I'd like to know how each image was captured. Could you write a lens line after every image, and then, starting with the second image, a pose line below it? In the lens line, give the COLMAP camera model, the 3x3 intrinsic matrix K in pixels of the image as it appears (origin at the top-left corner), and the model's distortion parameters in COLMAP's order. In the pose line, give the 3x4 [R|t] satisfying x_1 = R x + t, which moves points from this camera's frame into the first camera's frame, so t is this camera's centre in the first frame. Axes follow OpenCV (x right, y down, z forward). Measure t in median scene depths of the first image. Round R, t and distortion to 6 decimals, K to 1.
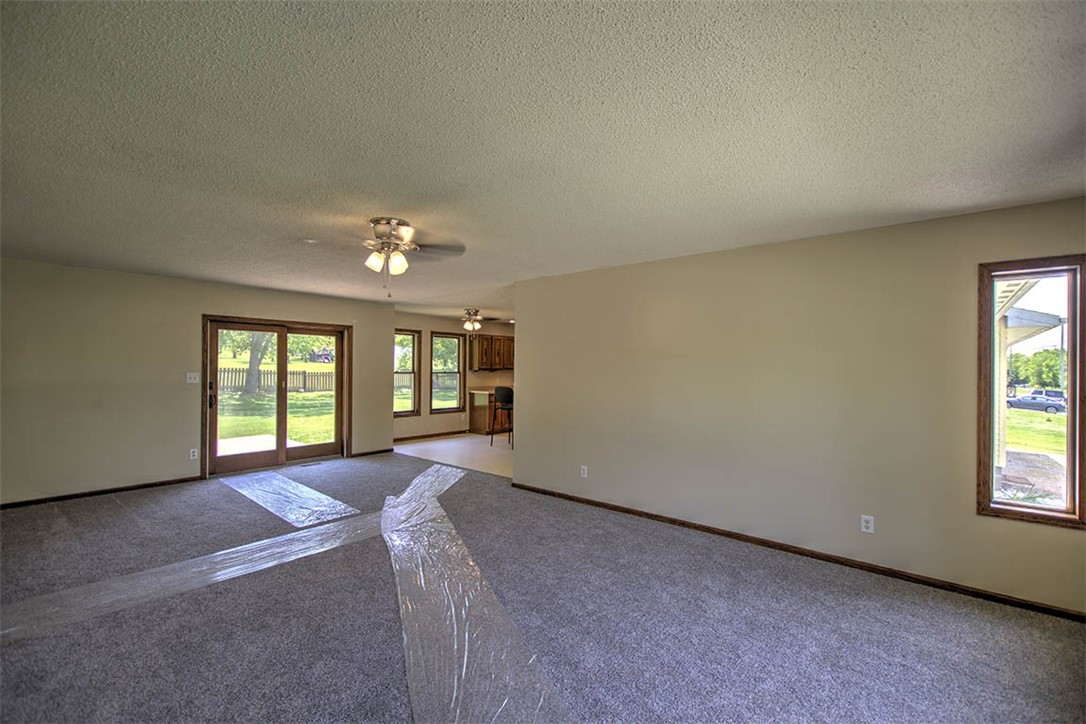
lens RADIAL K [[473.2, 0, 543.1], [0, 473.2, 366.8], [0, 0, 1]] dist [-0.001144, 0.000861]
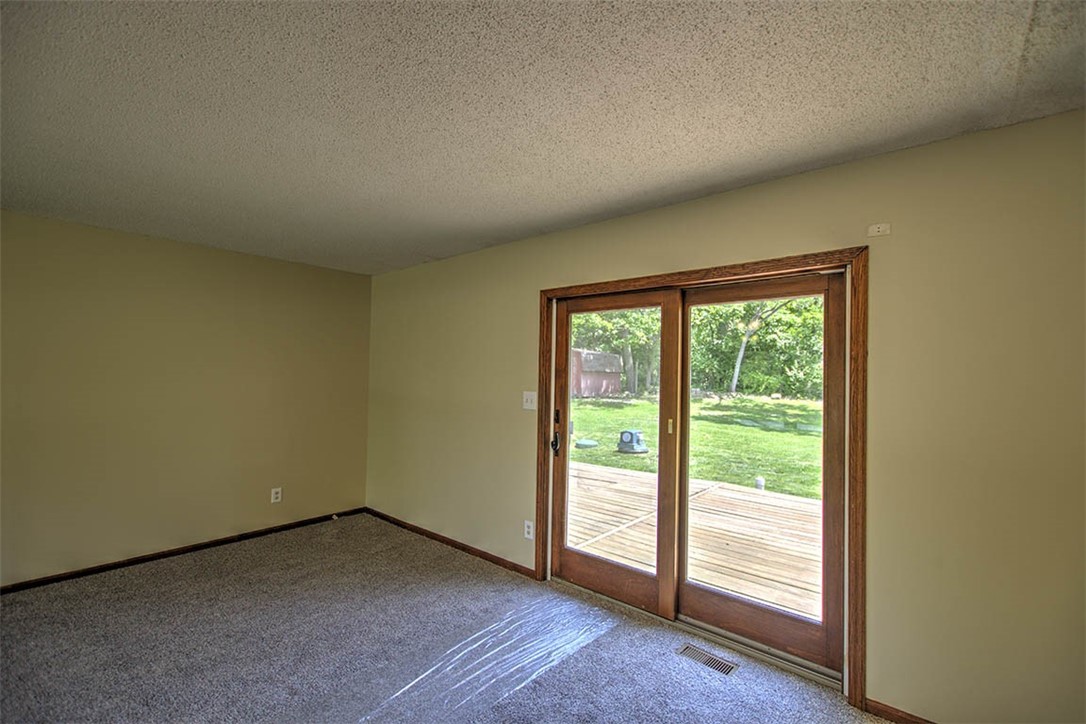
lens RADIAL K [[473.2, 0, 546.8], [0, 473.2, 367.2], [0, 0, 1]] dist [-0.001144, 0.000861]
pose [[-0.006017, -0.014188, -0.999881, -0.088519], [-0.012371, 0.999824, -0.014113, -0.005893], [0.999905, 0.012284, -0.006191, 0.618896]]
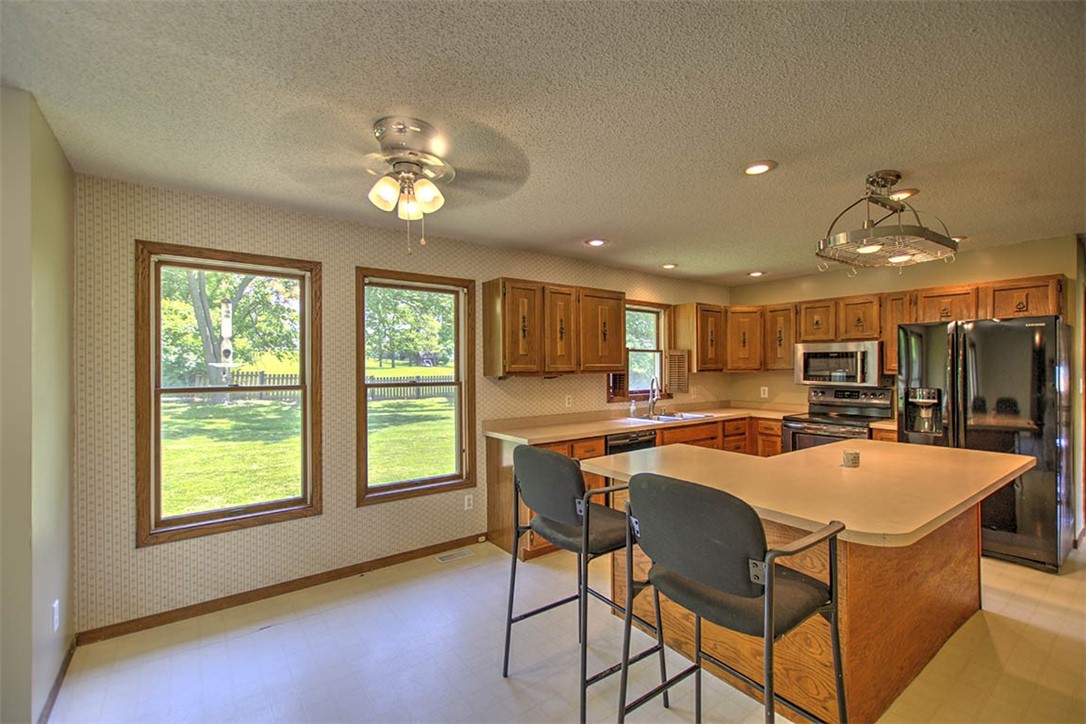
lens RADIAL K [[473.2, 0, 545.3], [0, 473.2, 361.4], [0, 0, 1]] dist [-0.001144, 0.000861]
pose [[0.973857, -0.007394, -0.227040, -0.025789], [0.007090, 0.999973, -0.002154, -0.003533], [0.227050, 0.000488, 0.973883, 0.695205]]
